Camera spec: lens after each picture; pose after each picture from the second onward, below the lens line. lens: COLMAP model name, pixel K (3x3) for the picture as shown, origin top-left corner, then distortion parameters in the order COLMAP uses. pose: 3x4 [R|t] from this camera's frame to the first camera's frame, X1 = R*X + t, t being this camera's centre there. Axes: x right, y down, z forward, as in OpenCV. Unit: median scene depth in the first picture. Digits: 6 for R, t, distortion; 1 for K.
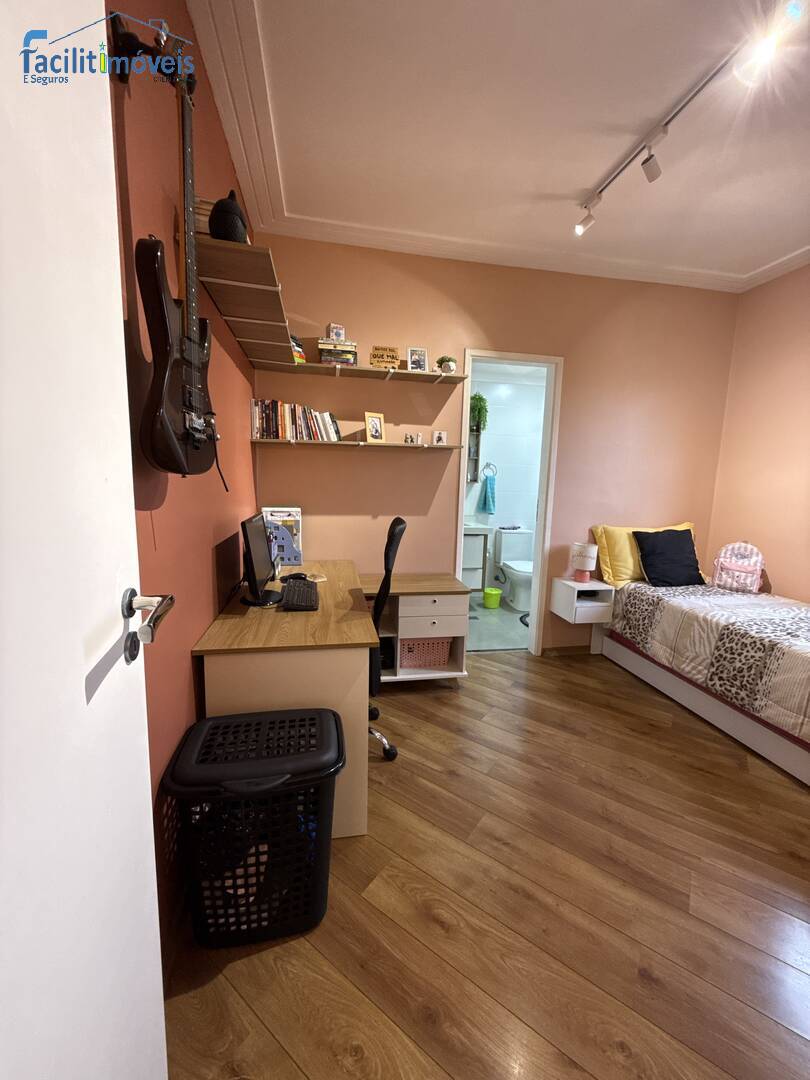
lens RADIAL K [[430.6, 0, 404.6], [0, 430.6, 536.8], [0, 0, 1]] dist [0.000174, 0.000078]
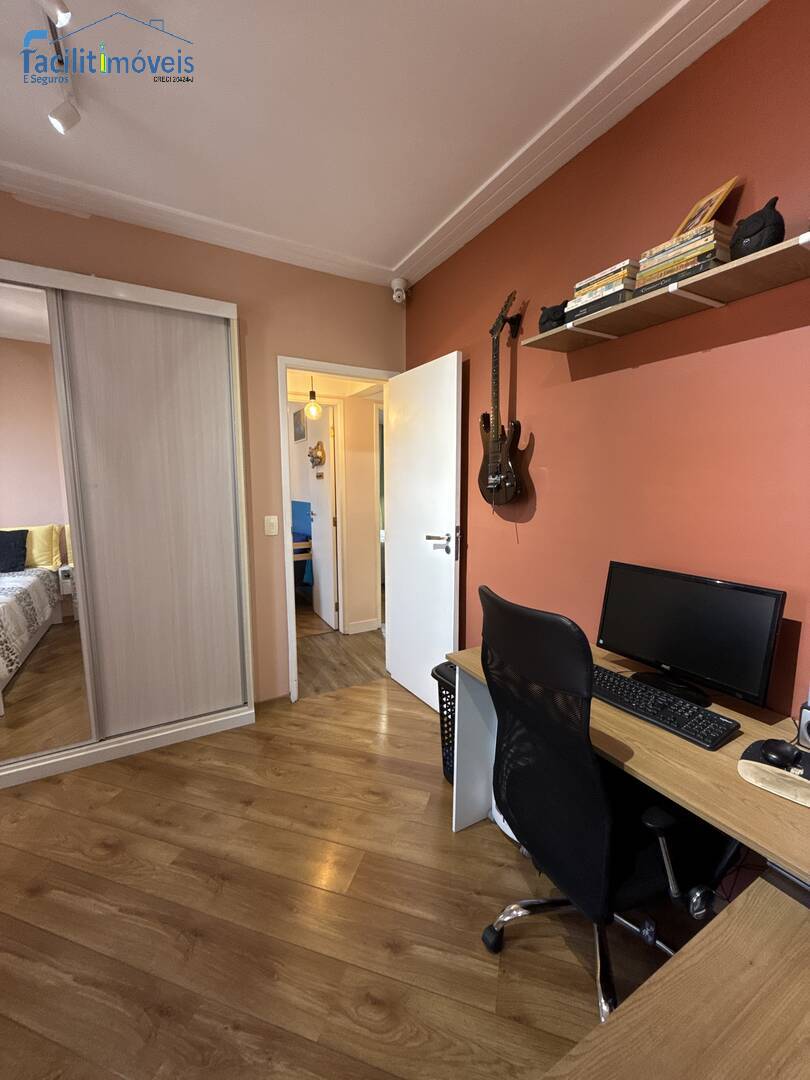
lens RADIAL K [[430.6, 0, 404.6], [0, 430.6, 536.8], [0, 0, 1]] dist [0.000174, 0.000078]
pose [[-0.945757, 0.011655, -0.324665, 0.440548], [-0.071458, 0.967419, 0.242888, -0.349325], [0.316917, 0.252913, -0.914111, 2.073875]]
